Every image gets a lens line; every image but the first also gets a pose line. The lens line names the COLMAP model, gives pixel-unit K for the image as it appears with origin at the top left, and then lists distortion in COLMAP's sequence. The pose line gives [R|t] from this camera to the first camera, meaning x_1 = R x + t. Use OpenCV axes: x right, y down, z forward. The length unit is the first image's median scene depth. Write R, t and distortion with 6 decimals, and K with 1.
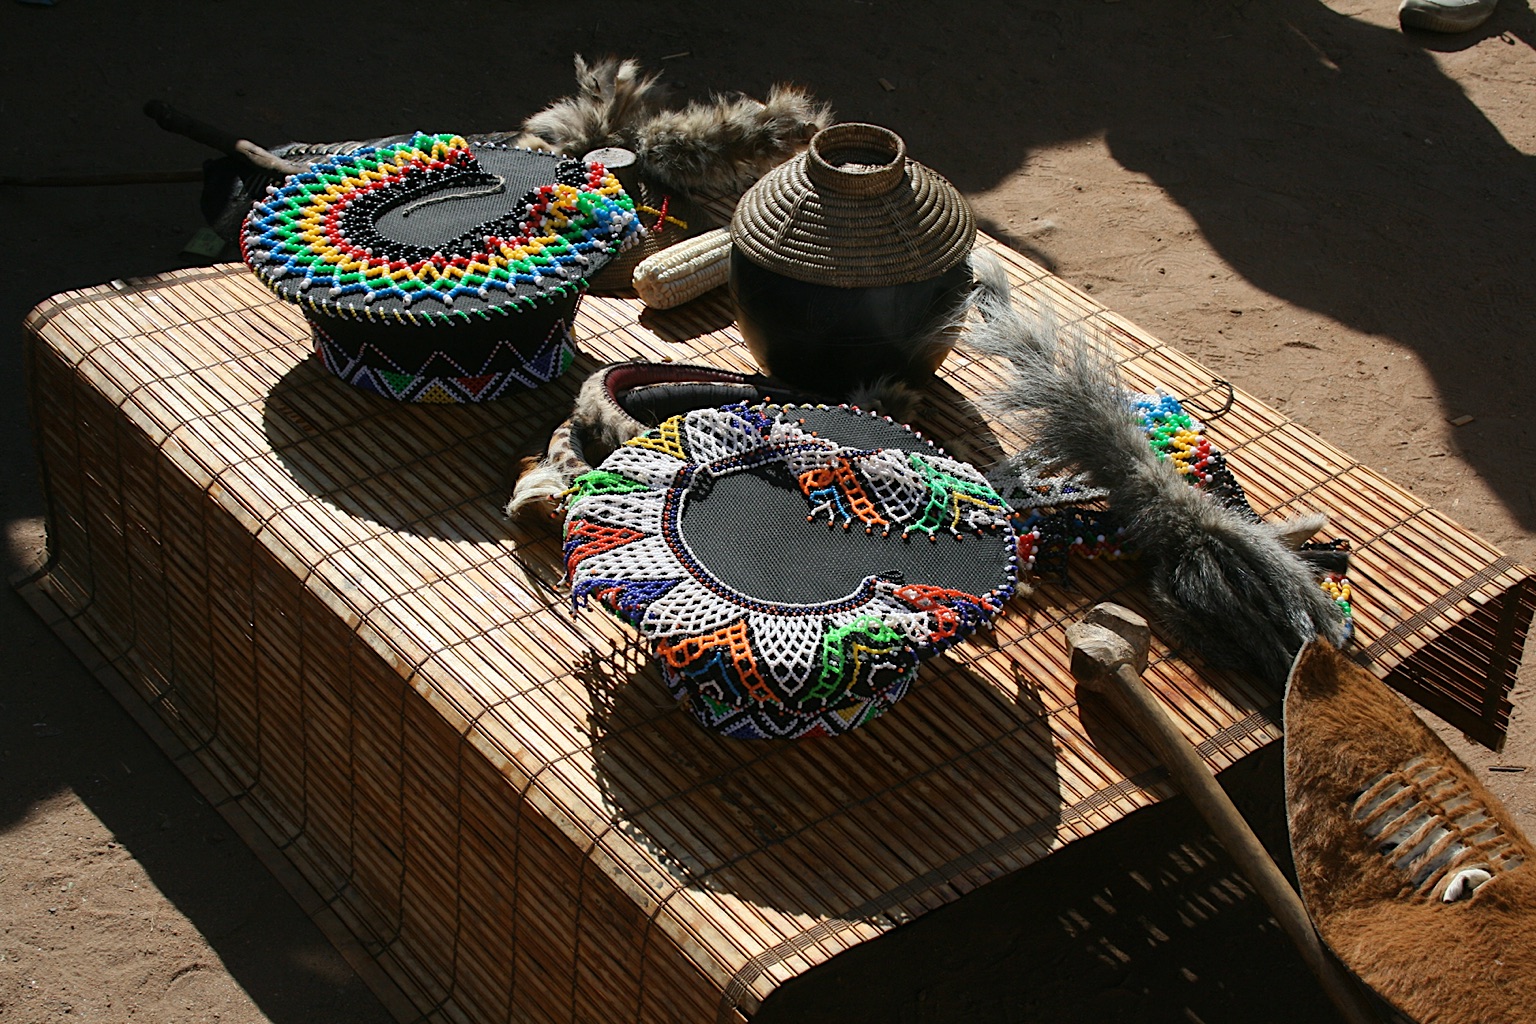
lens RADIAL K [[2714.8, 0, 767.6], [0, 2714.8, 514.4], [0, 0, 1]] dist [0.051559, 0.000000]
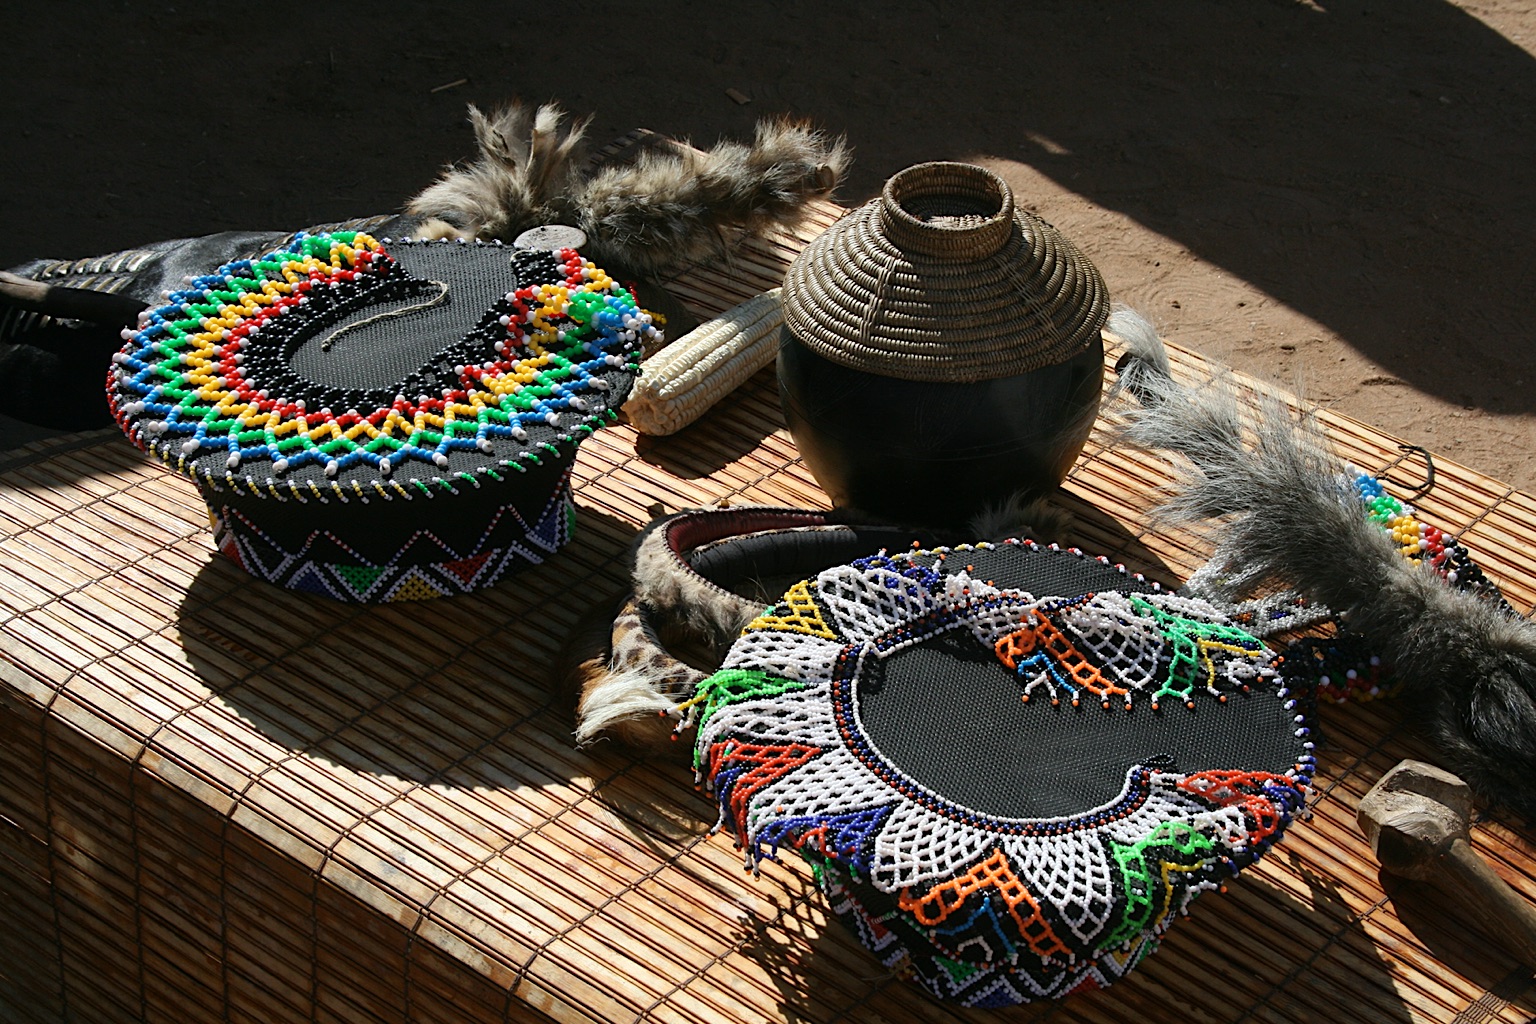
lens RADIAL K [[3580.3, 0, 768.2], [0, 3580.3, 509.0], [0, 0, 1]] dist [0.122881, 0.000000]
pose [[0.980872, -0.116849, 0.155682, -0.185535], [0.121831, 0.992288, -0.022825, -0.033559], [-0.151815, 0.041356, 0.987543, 0.036514]]
